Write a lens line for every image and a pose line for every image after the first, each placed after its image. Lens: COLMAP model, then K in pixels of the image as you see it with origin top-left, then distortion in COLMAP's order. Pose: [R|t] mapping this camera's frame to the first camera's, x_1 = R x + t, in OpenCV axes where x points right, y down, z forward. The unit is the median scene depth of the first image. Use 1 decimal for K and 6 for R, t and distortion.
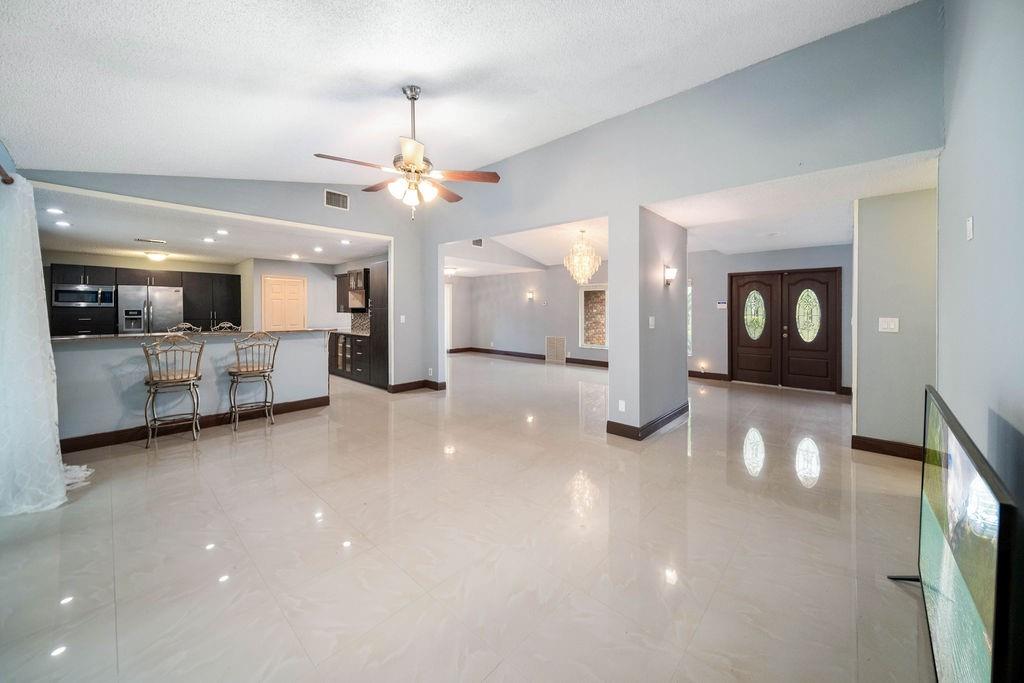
lens RADIAL K [[362.7, 0, 511.7], [0, 362.7, 313.7], [0, 0, 1]] dist [0.004361, 0.000115]
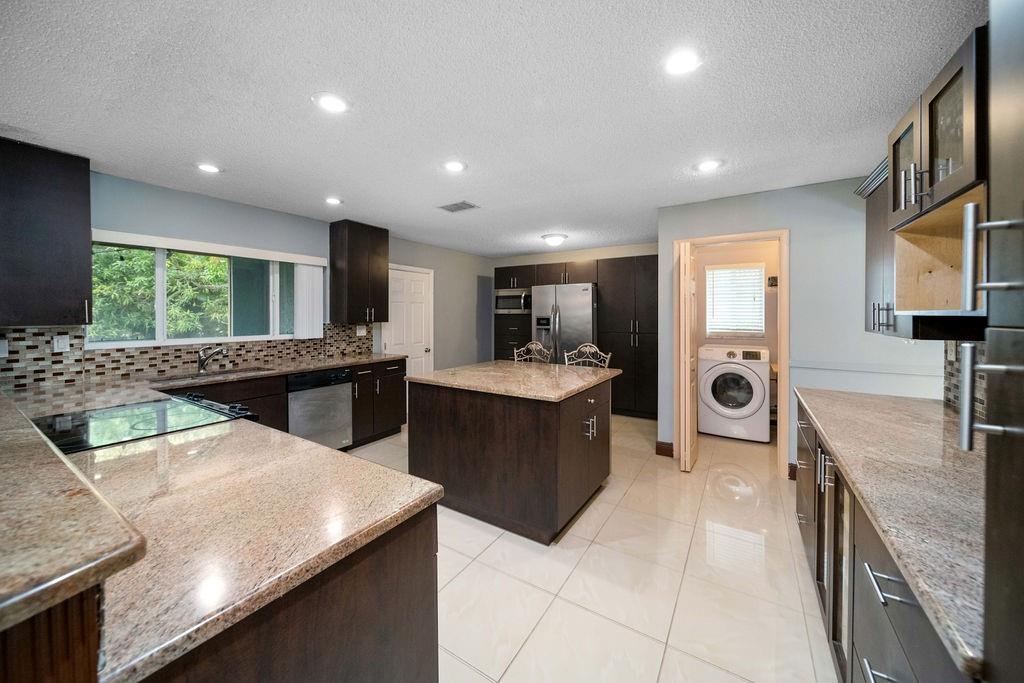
lens RADIAL K [[362.7, 0, 520.5], [0, 362.7, 318.2], [0, 0, 1]] dist [0.004361, 0.000115]
pose [[0.168443, 0.009485, -0.985666, -0.302654], [-0.007501, 0.999937, 0.008341, -0.015452], [0.985683, 0.005989, 0.168503, 0.813695]]
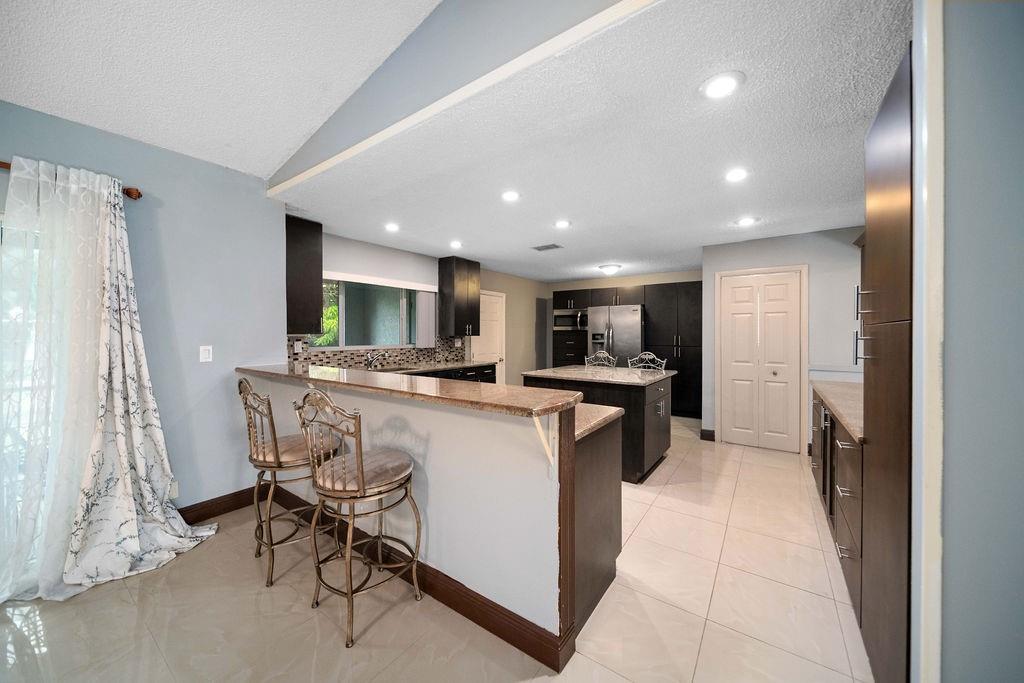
lens RADIAL K [[362.7, 0, 516.9], [0, 362.7, 334.4], [0, 0, 1]] dist [0.004361, 0.000115]
pose [[0.117088, 0.001506, -0.993120, -0.163583], [-0.011015, 0.999939, 0.000218, -0.005906], [0.993060, 0.010914, 0.117097, 0.682656]]
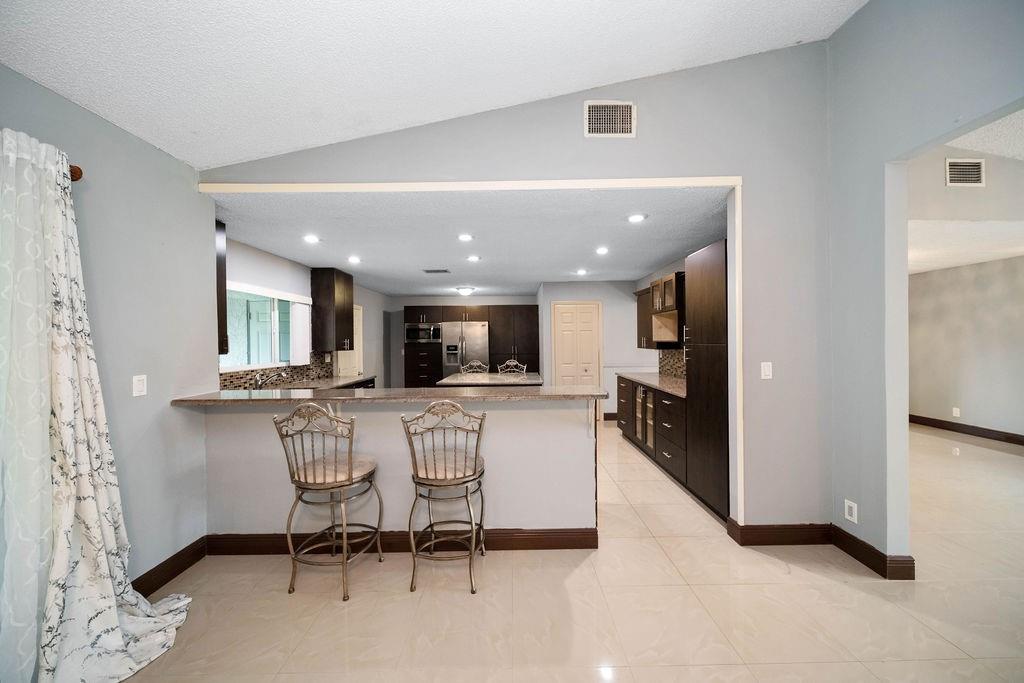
lens RADIAL K [[362.7, 0, 510.5], [0, 362.7, 341.2], [0, 0, 1]] dist [0.004361, 0.000115]
pose [[0.670899, -0.006959, -0.741516, -0.158569], [0.004092, 0.999975, -0.005682, -0.015230], [0.741537, 0.000778, 0.670911, 0.423715]]
